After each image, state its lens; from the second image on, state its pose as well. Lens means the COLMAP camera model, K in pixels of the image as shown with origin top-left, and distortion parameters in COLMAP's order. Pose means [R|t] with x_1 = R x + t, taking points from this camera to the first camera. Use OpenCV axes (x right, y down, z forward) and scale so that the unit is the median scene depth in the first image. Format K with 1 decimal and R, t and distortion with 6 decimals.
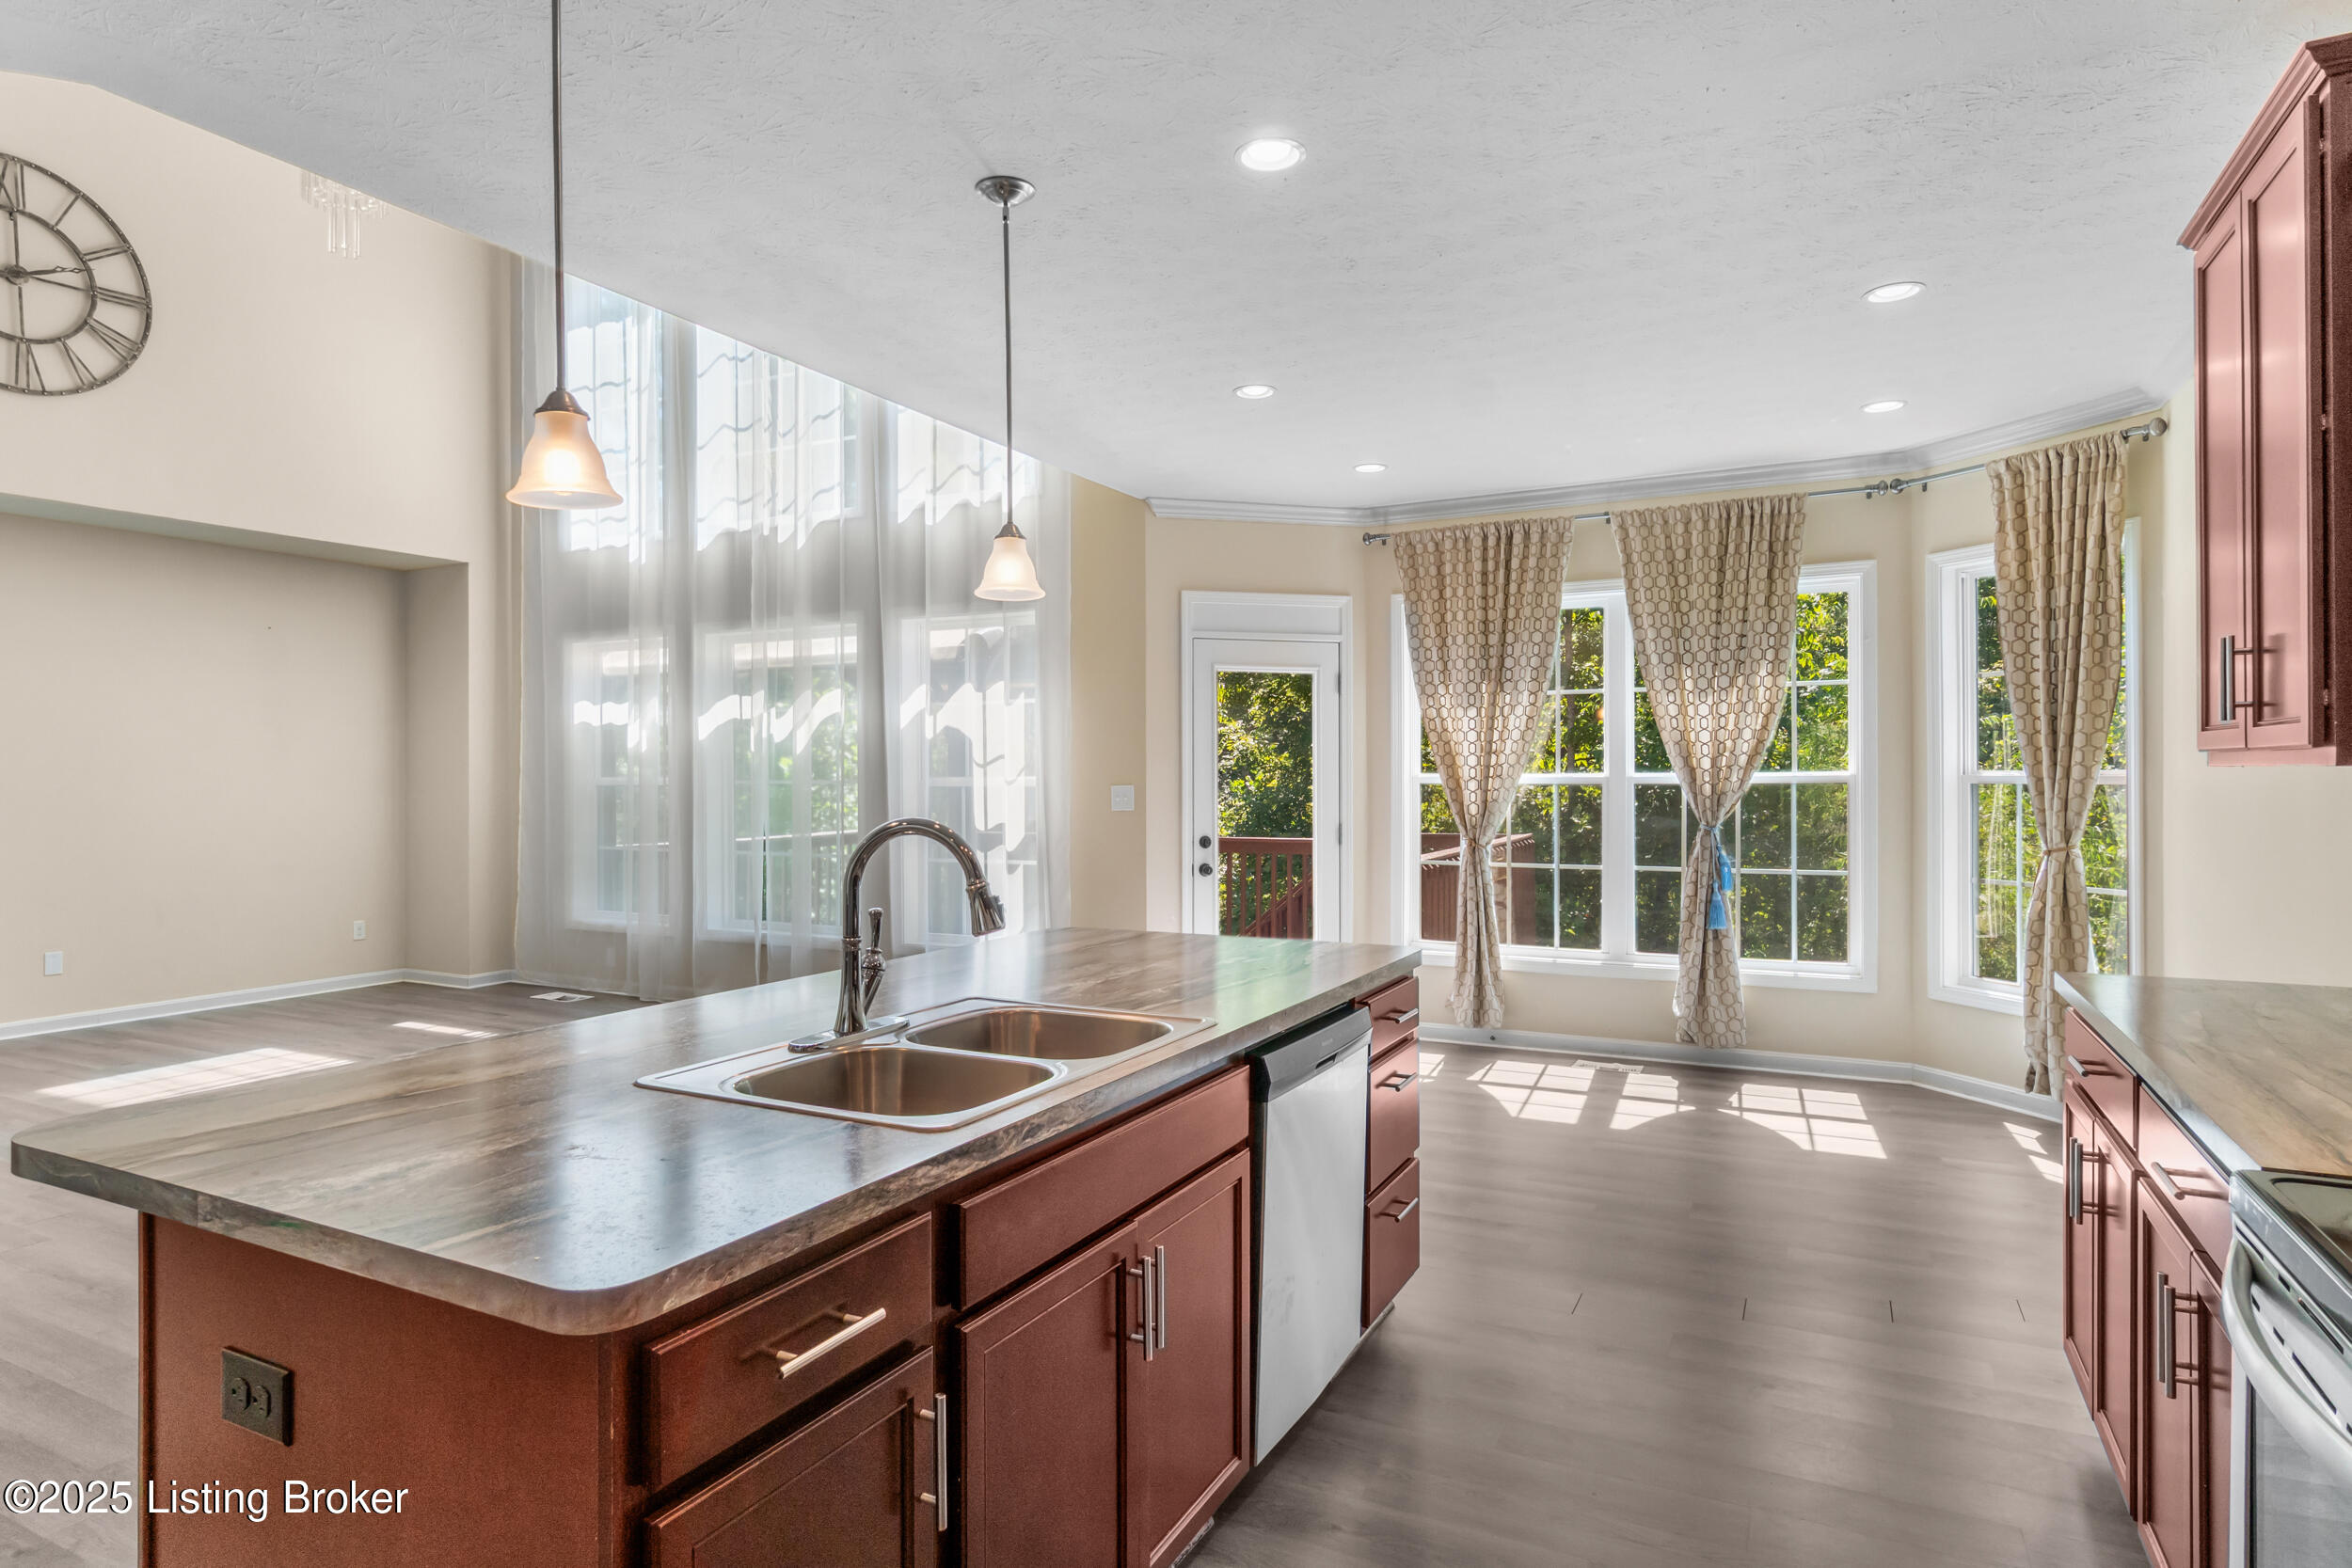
lens RADIAL K [[1290.9, 0, 1170.9], [0, 1290.9, 784.5], [0, 0, 1]] dist [-0.003746, -0.001601]
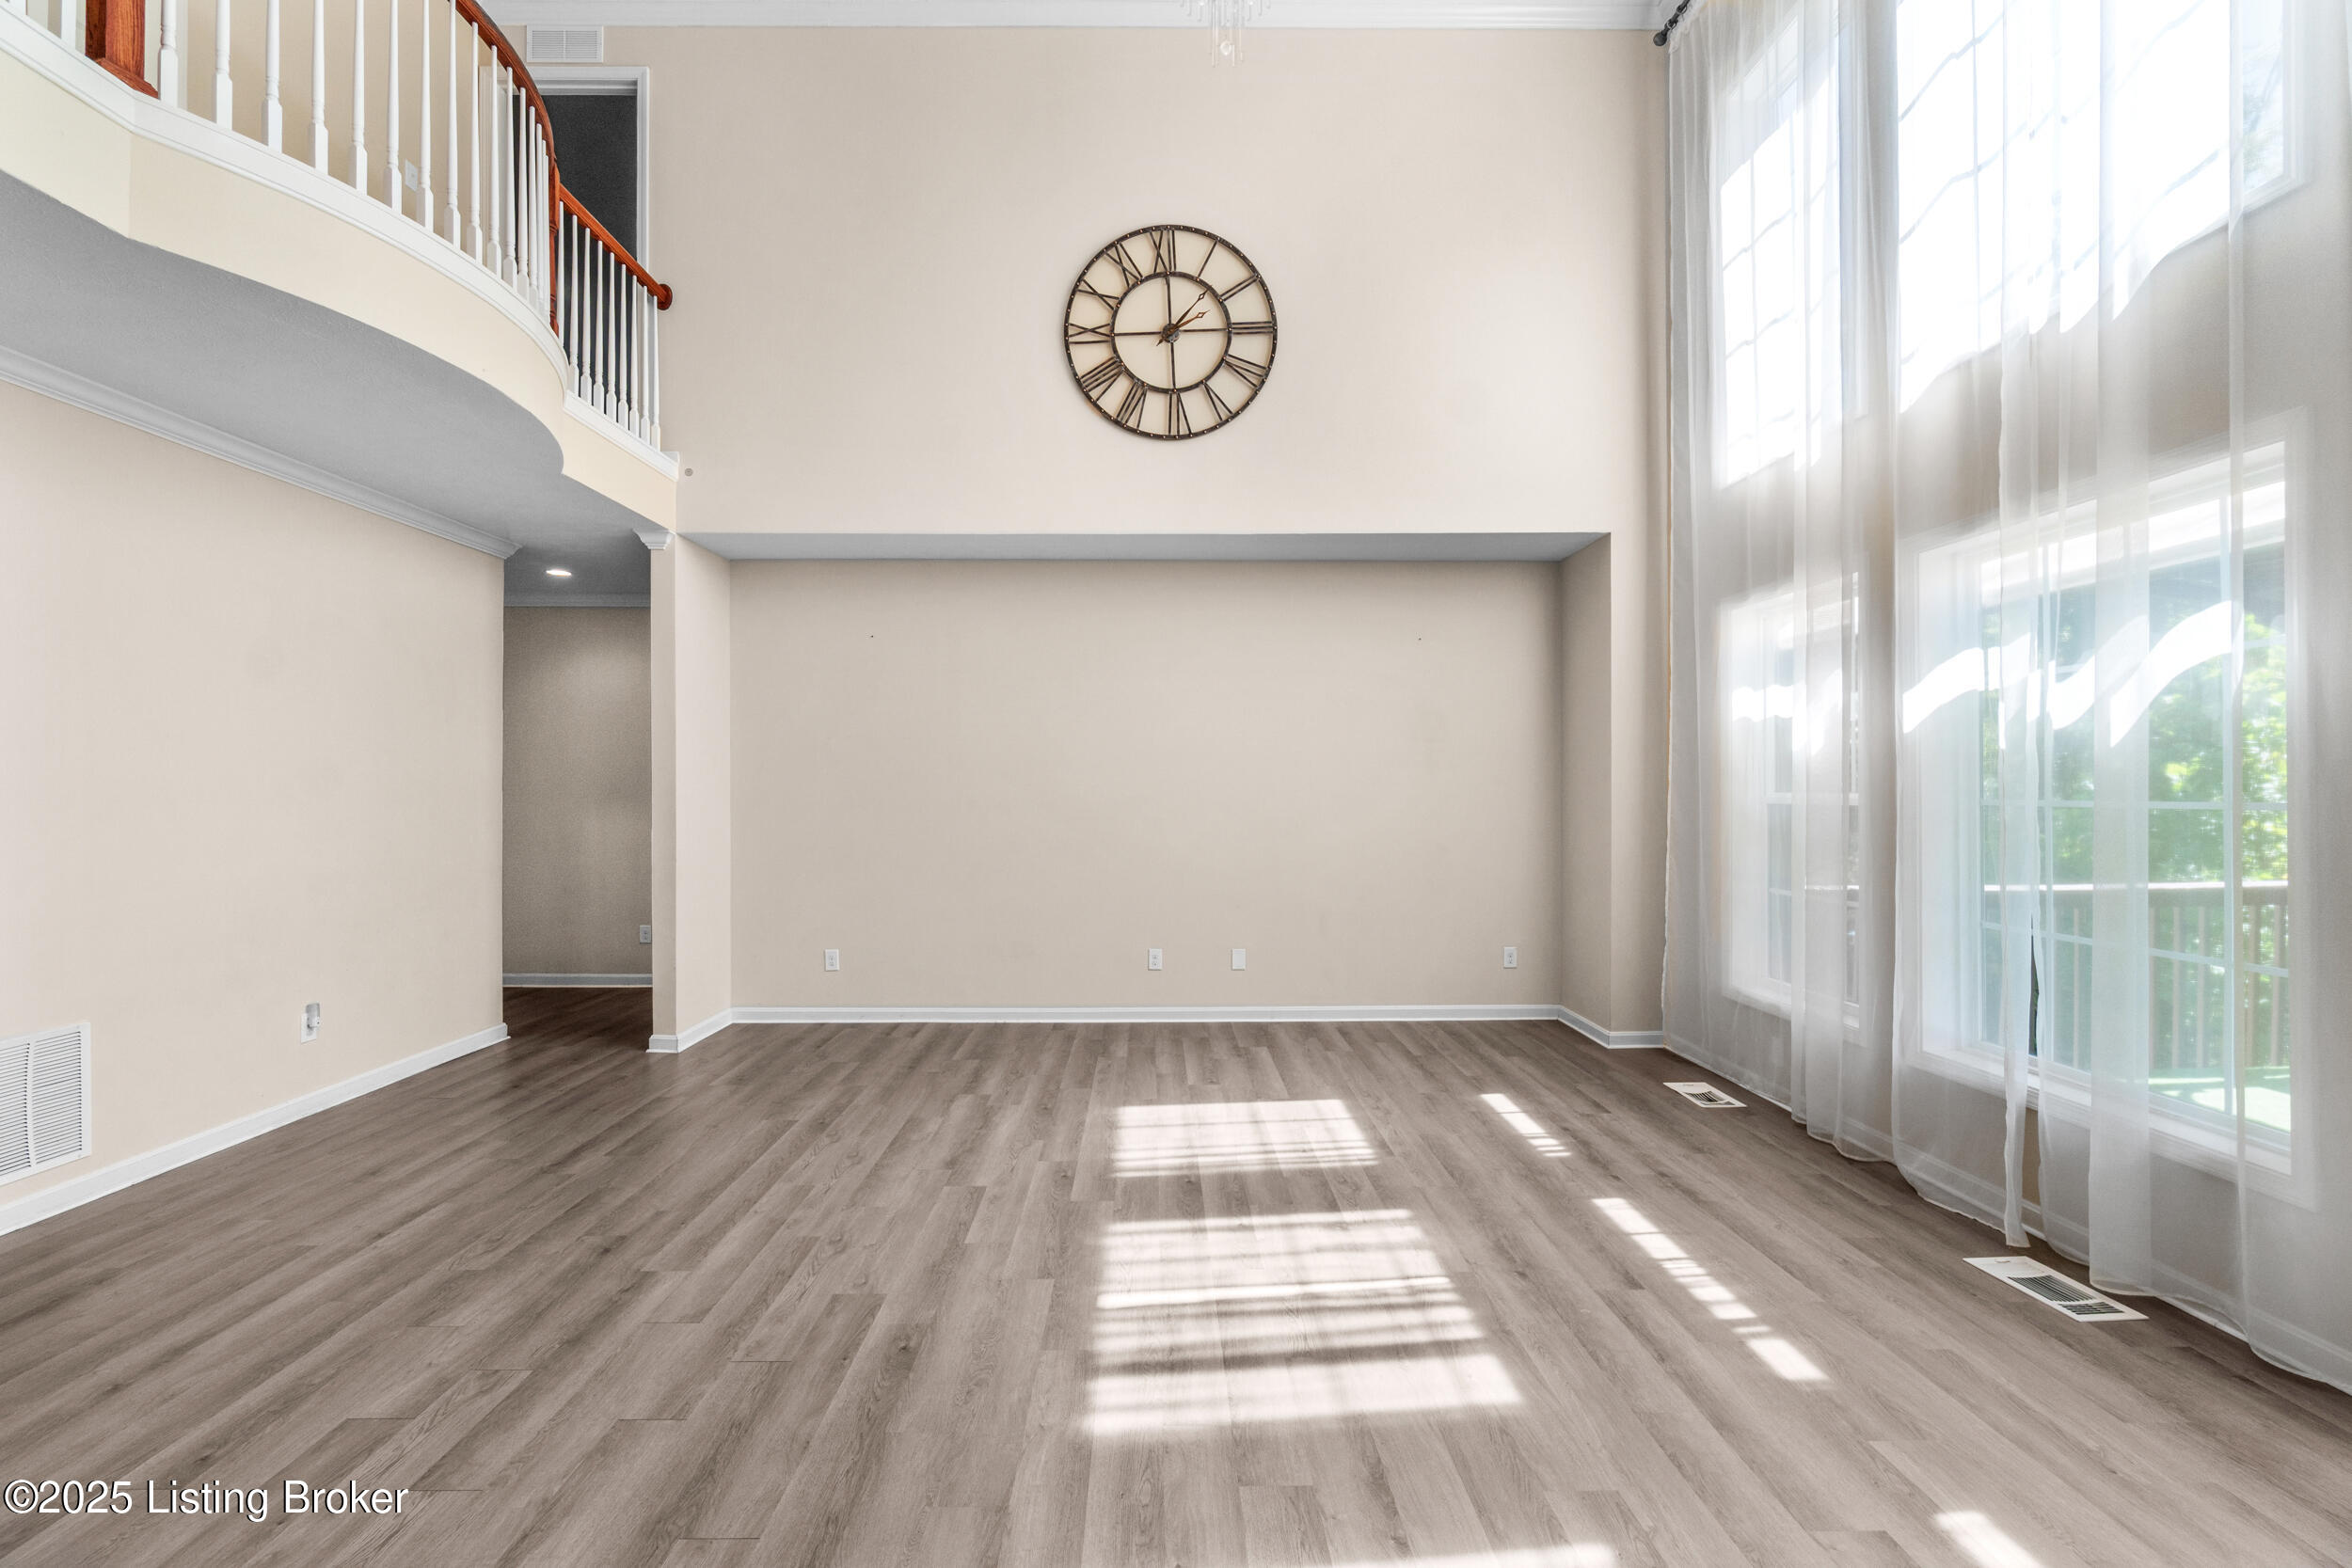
lens RADIAL K [[1017.0, 0, 1168.8], [0, 1017.0, 788.9], [0, 0, 1]] dist [0.001068, 0.000397]
pose [[0.469504, 0.000636, -0.882930, -0.112522], [-0.003593, 0.999993, -0.001190, -0.006689], [0.882923, 0.003731, 0.469503, 0.491774]]
